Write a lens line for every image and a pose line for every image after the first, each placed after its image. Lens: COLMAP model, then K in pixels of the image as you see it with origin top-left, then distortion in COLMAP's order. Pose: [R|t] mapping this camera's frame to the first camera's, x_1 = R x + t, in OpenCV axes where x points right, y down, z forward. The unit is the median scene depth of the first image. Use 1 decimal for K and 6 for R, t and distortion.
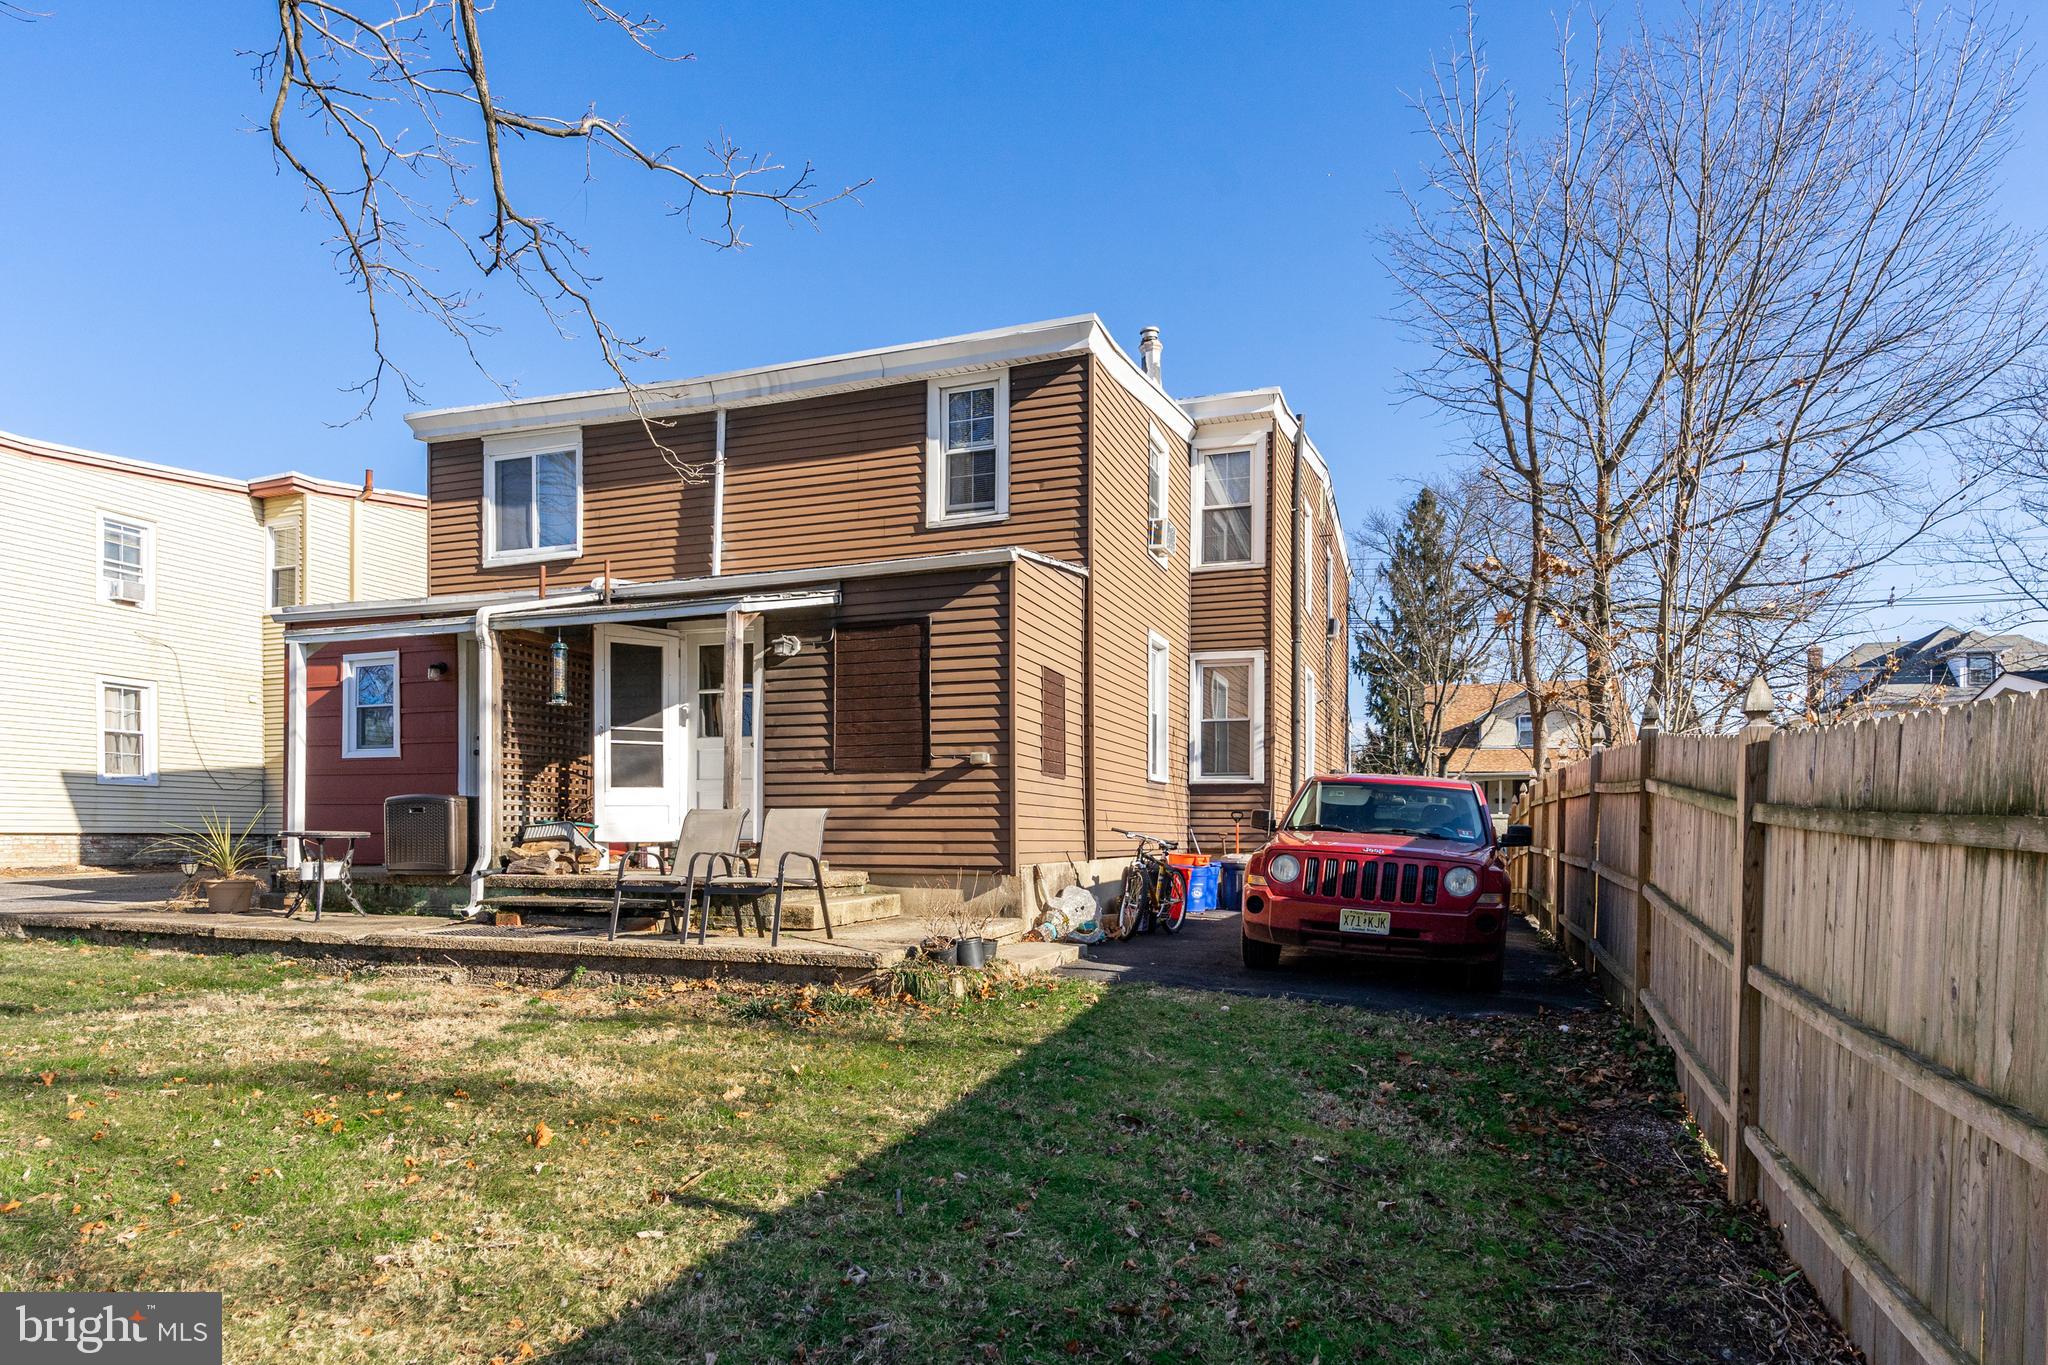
lens RADIAL K [[1043.8, 0, 1013.8], [0, 1043.8, 694.3], [0, 0, 1]] dist [-0.000601, 0.001224]
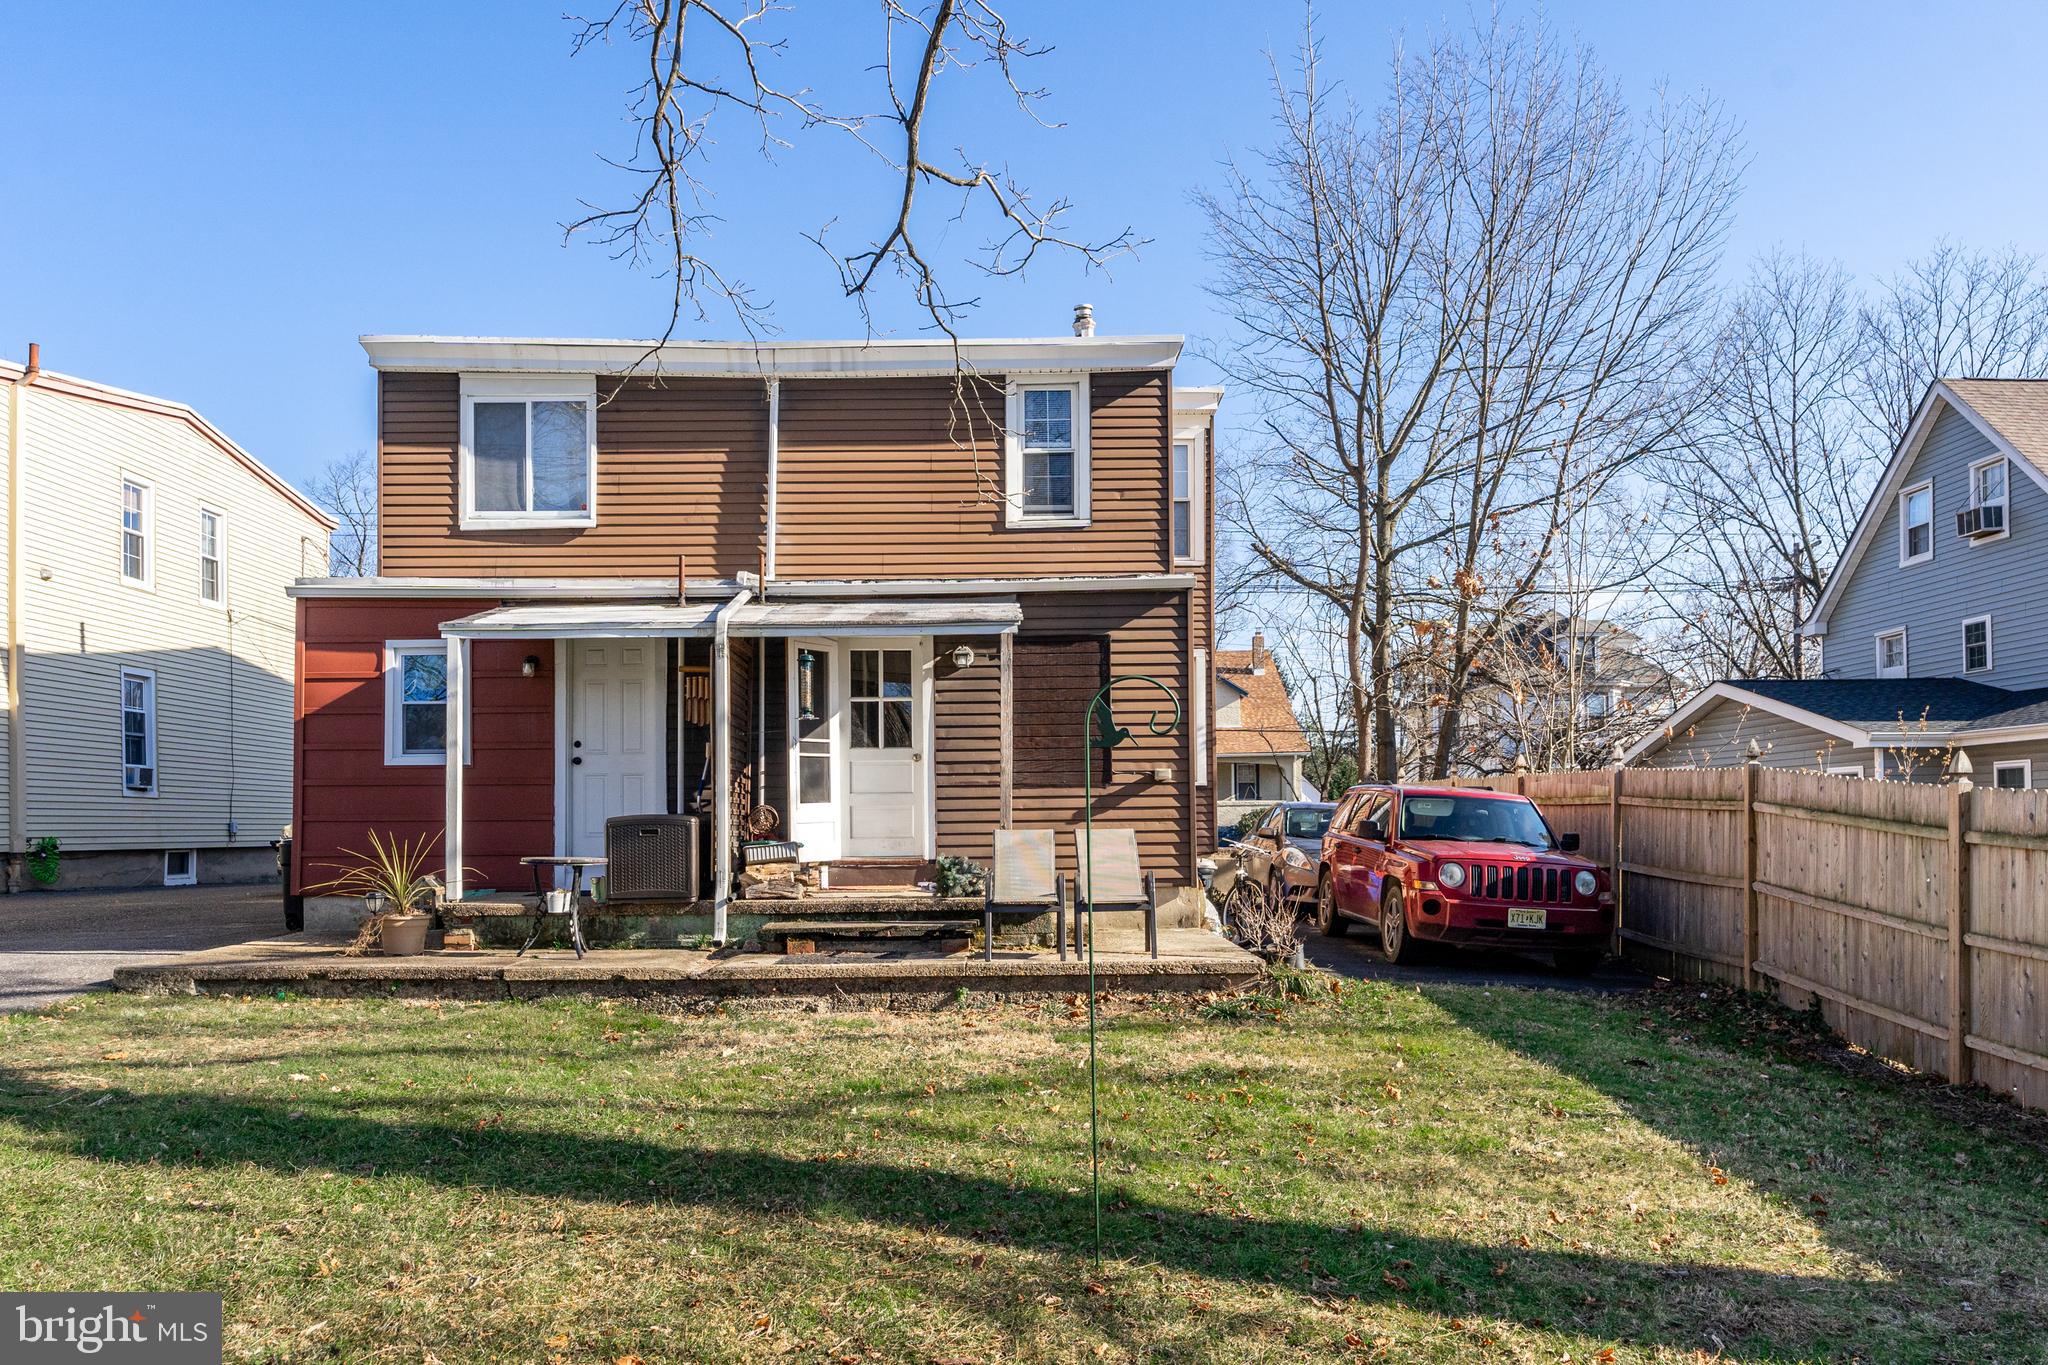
lens RADIAL K [[1302.2, 0, 1024.1], [0, 1302.2, 595.0], [0, 0, 1]] dist [0.000454, -0.001071]
pose [[0.937992, 0.050558, 0.342951, -0.486695], [-0.036286, 0.998192, -0.047908, -0.039738], [-0.344753, 0.032493, 0.938131, -0.142071]]
